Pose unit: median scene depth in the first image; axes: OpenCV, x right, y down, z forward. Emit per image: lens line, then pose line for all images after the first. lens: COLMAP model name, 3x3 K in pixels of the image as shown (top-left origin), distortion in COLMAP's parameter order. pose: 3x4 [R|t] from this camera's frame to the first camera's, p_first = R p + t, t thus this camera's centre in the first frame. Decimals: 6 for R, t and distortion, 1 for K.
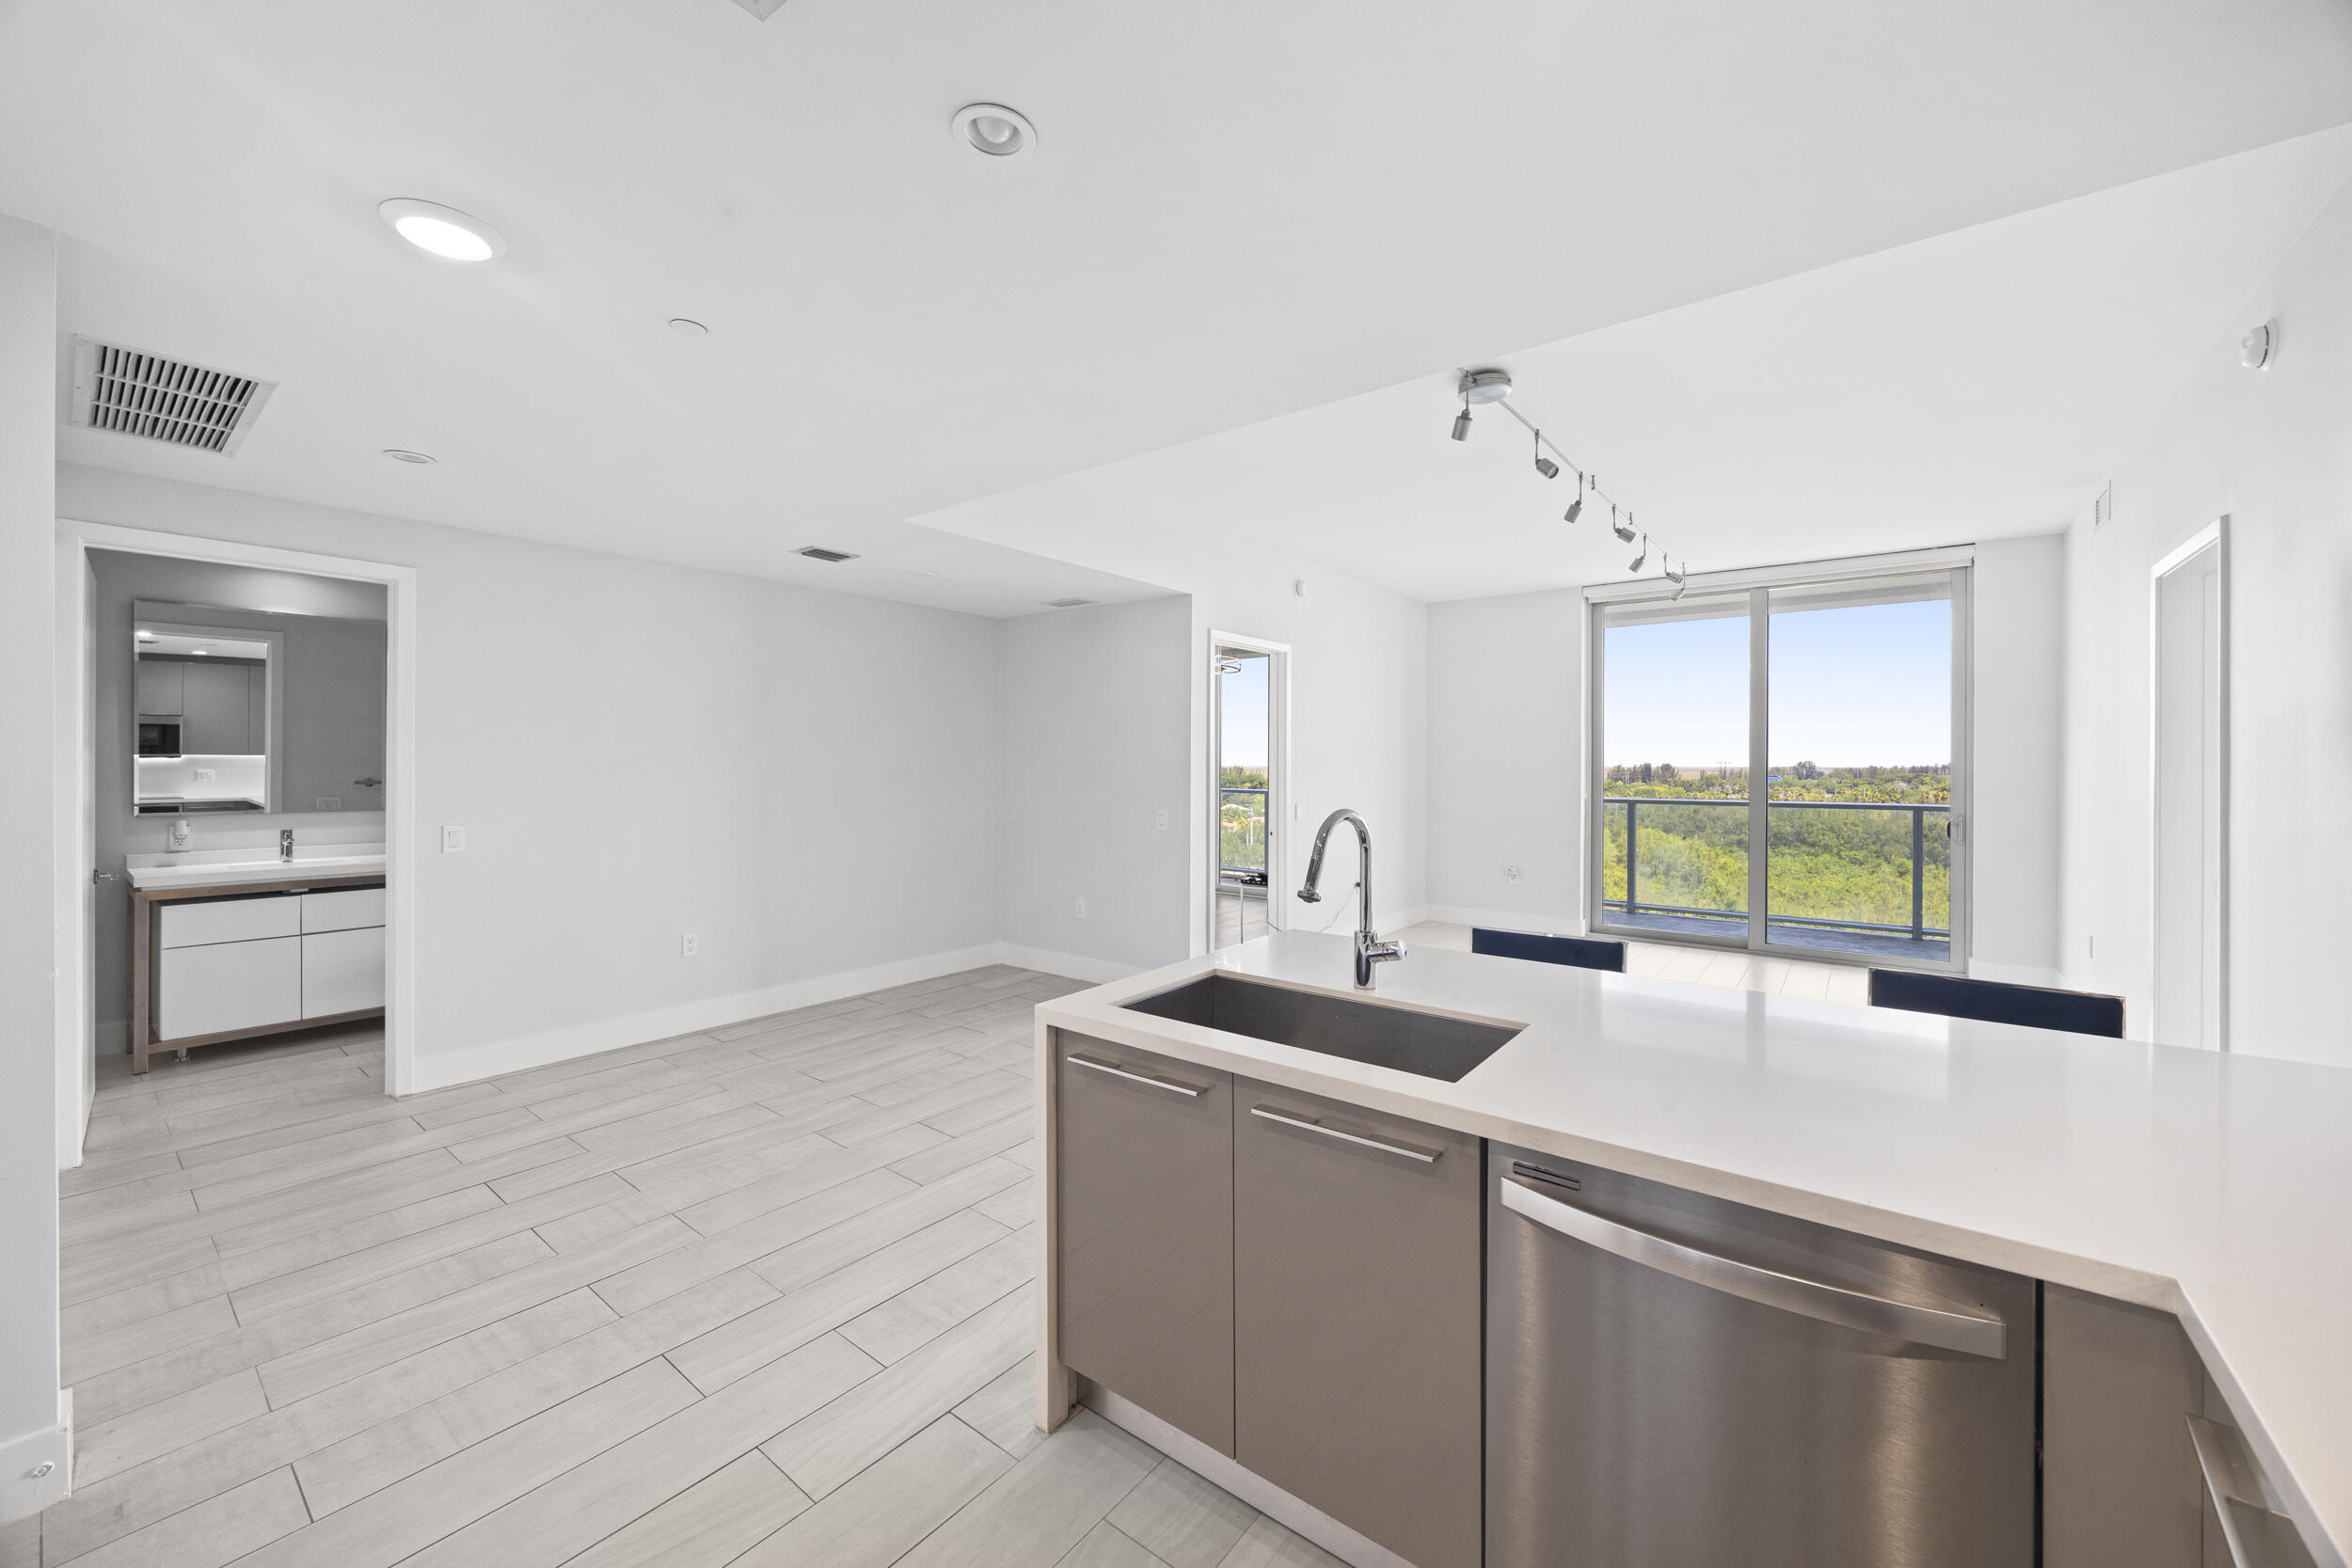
lens RADIAL K [[897.8, 0, 1182.5], [0, 897.8, 770.2], [0, 0, 1]] dist [-0.002002, 0.000354]
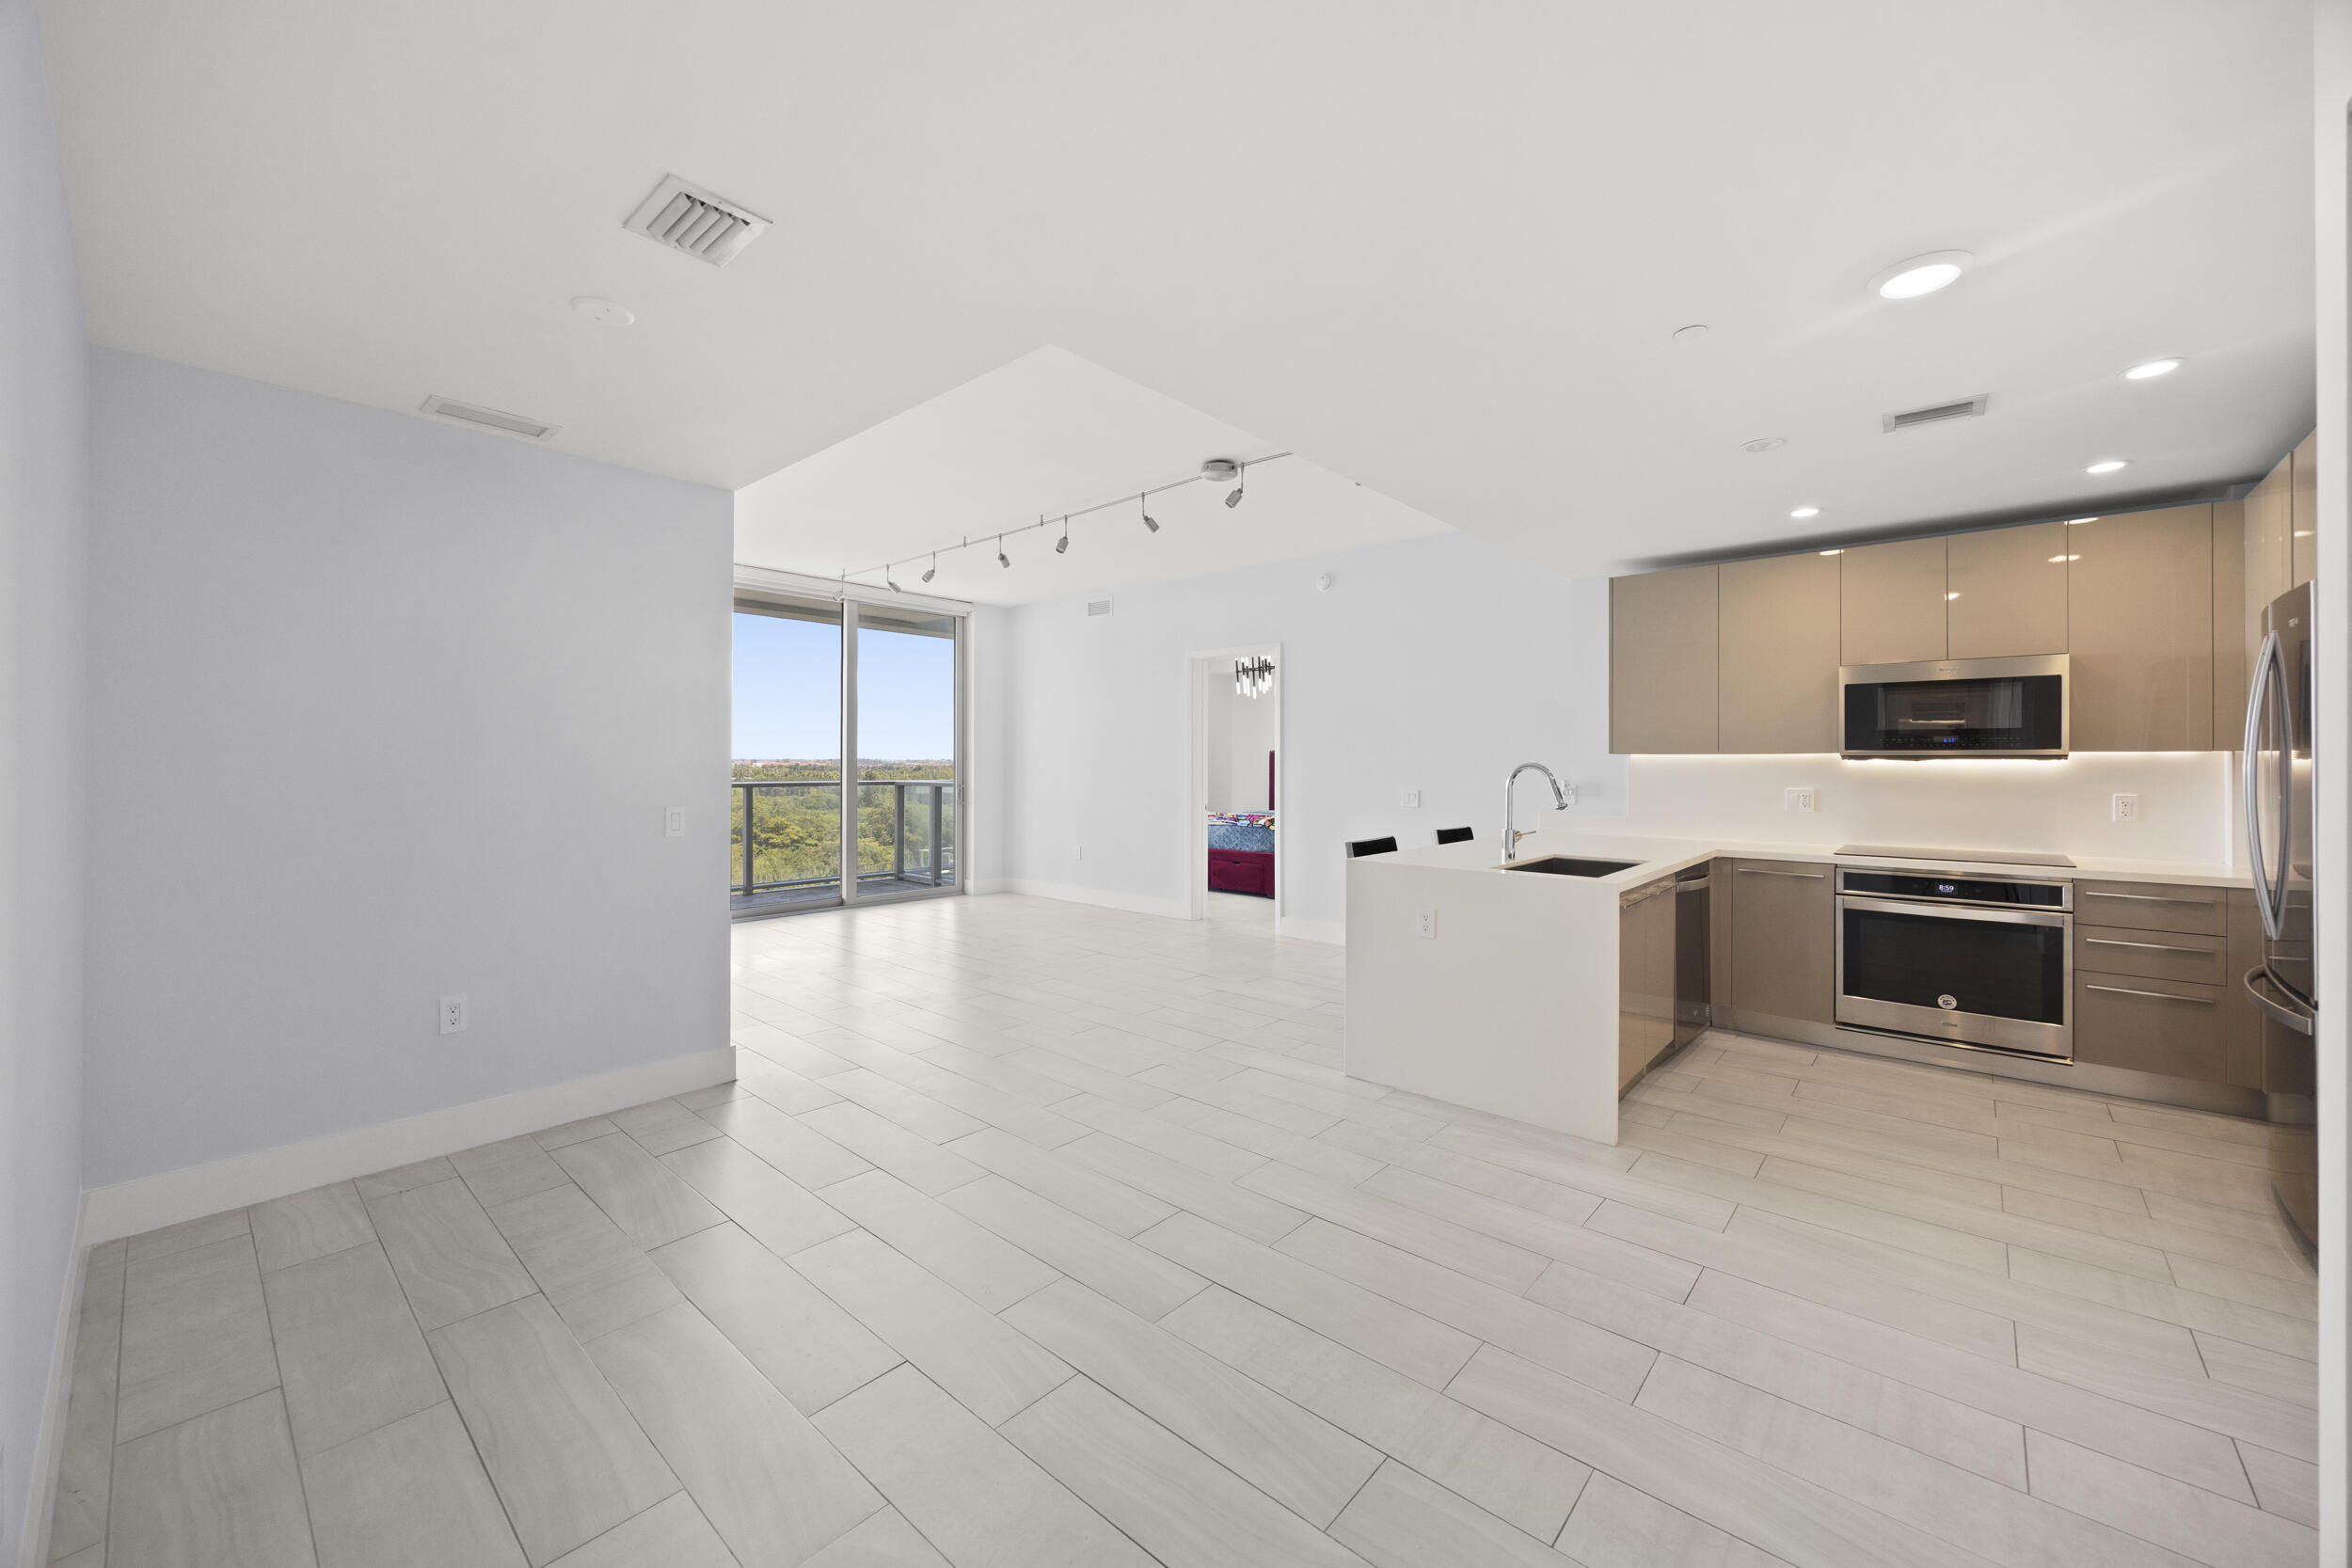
lens RADIAL K [[897.8, 0, 1183.3], [0, 897.8, 760.0], [0, 0, 1]] dist [-0.002002, 0.000354]
pose [[0.059309, -0.001101, 0.998239, -0.591268], [0.004743, 0.999988, 0.000821, 0.010765], [-0.998228, 0.004686, 0.059314, 0.545389]]
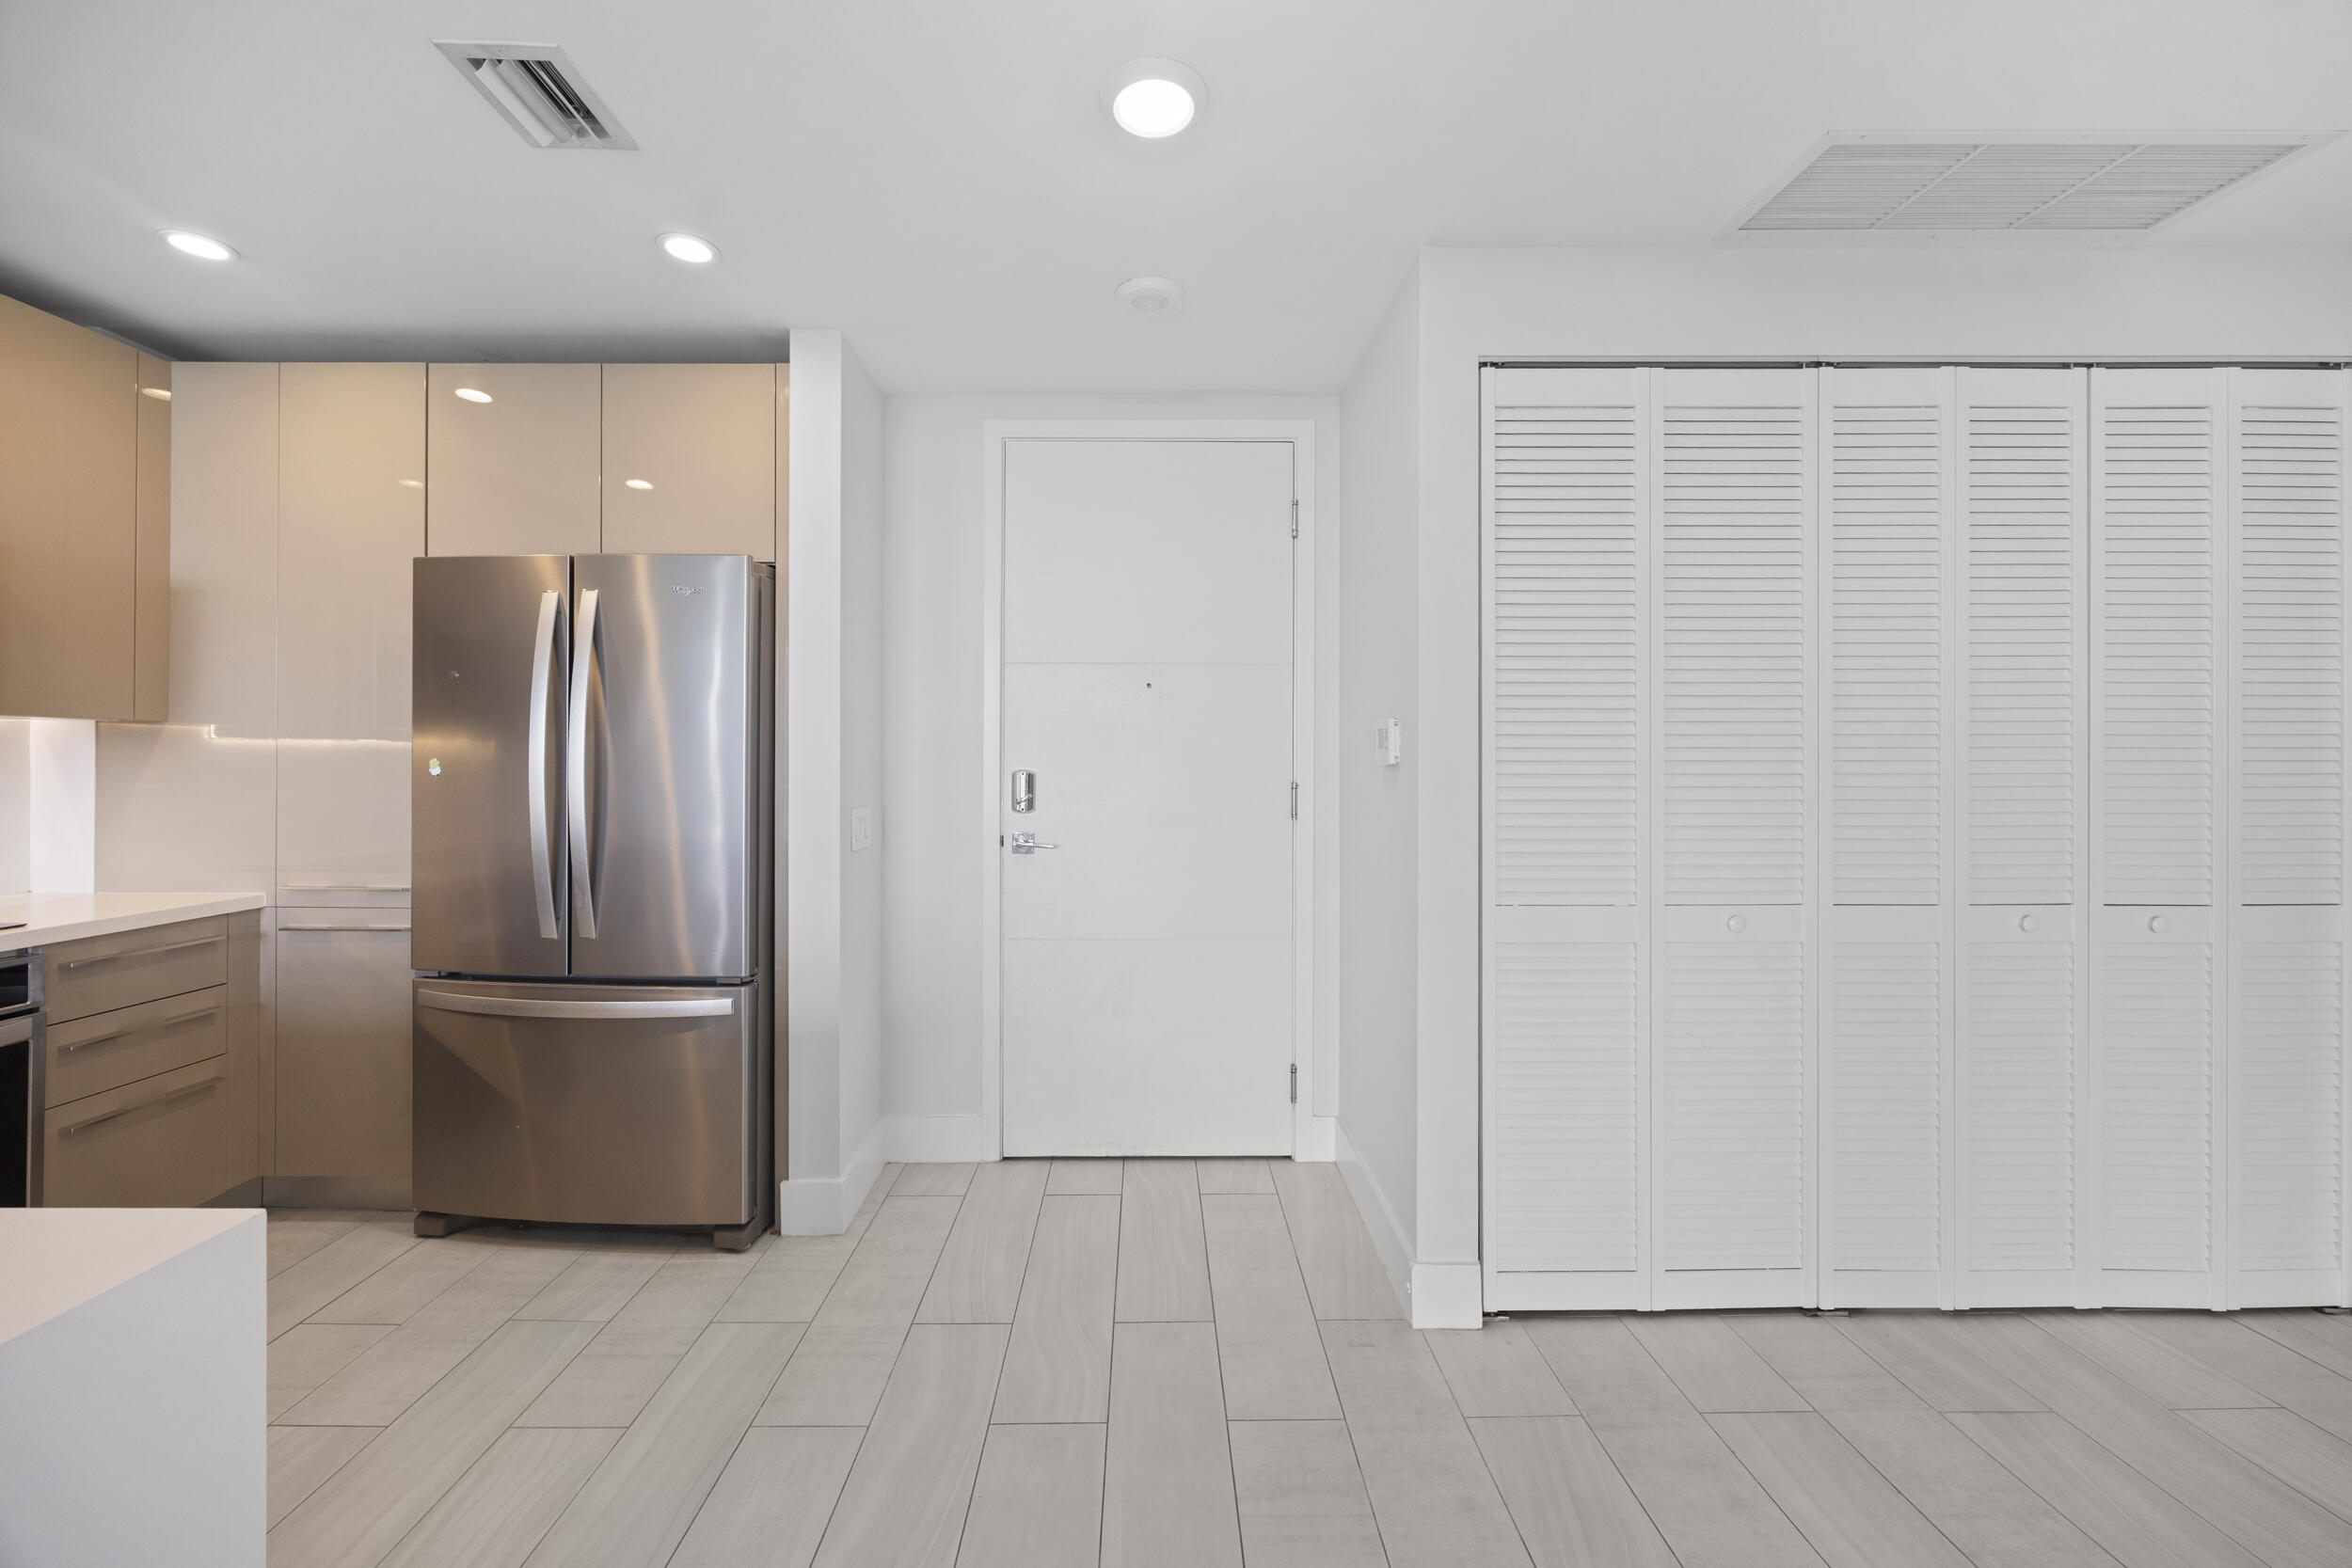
lens RADIAL K [[897.8, 0, 1153.4], [0, 897.8, 764.3], [0, 0, 1]] dist [-0.002002, 0.000354]
pose [[-0.788176, -0.007638, -0.615403, -0.074324], [-0.010828, 0.999940, 0.001458, 0.023350], [0.615355, 0.007812, -0.788212, 0.494516]]
